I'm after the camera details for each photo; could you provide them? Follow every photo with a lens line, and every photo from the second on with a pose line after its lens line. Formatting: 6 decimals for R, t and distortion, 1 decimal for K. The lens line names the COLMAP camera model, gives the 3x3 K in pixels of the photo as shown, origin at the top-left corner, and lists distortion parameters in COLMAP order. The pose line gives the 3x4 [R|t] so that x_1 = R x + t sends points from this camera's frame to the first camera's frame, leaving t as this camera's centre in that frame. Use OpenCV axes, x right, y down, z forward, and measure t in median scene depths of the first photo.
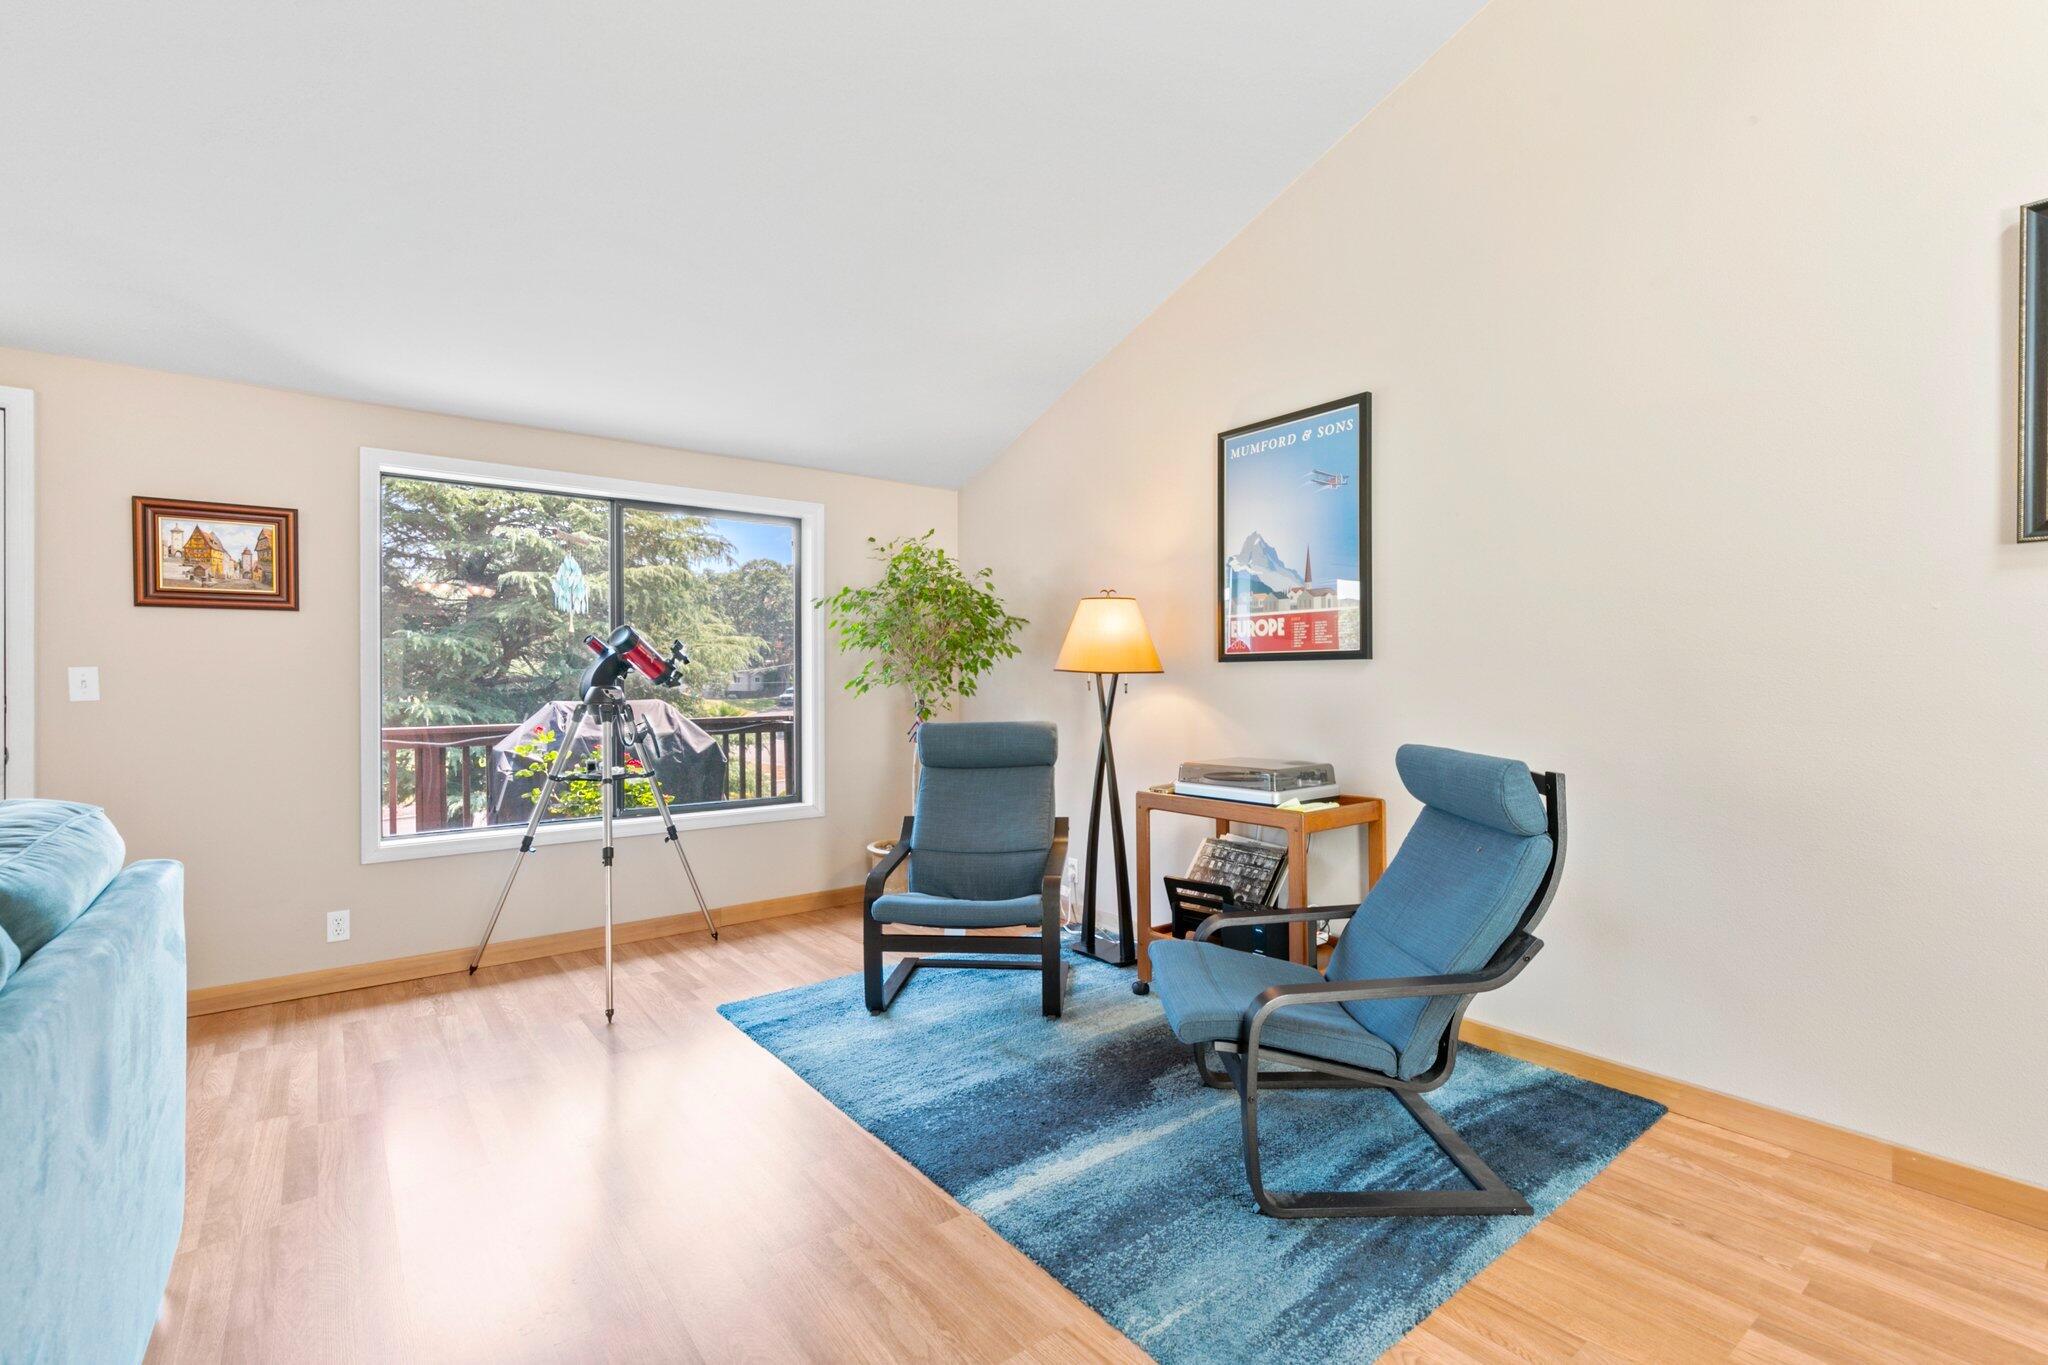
lens RADIAL K [[918.6, 0, 1054.3], [0, 918.6, 680.7], [0, 0, 1]] dist [0.001635, -0.000191]
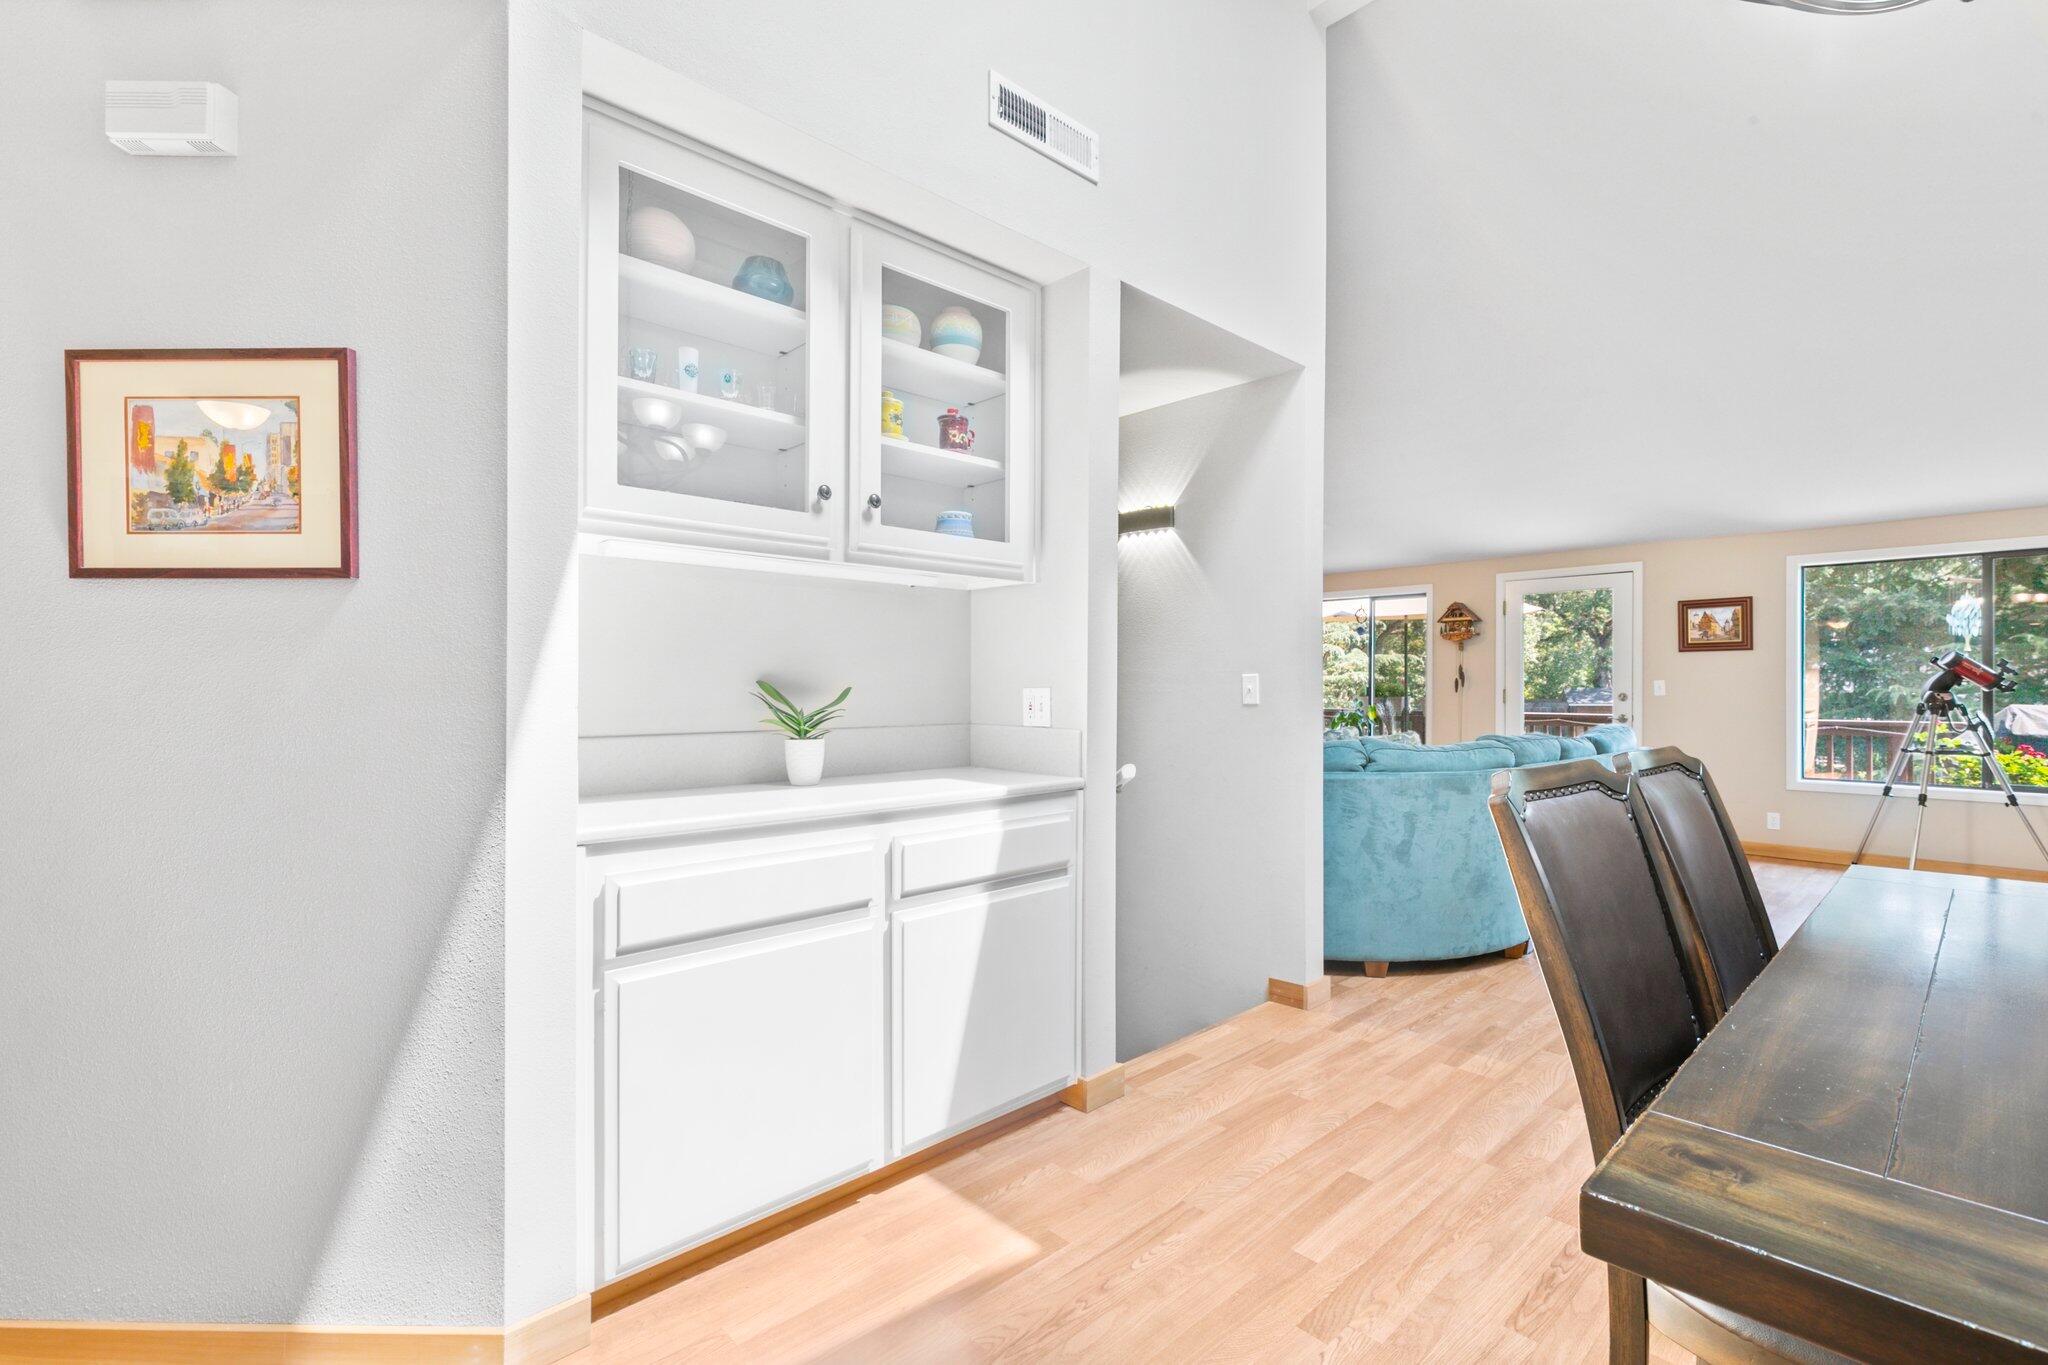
lens RADIAL K [[911.3, 0, 1043.2], [0, 911.3, 683.8], [0, 0, 1]] dist [0.004618, -0.000375]
pose [[0.087280, 0.000264, -0.996184, 0.960585], [-0.003303, 0.999995, -0.000025, -0.001263], [0.996178, 0.003292, 0.087280, -0.642763]]
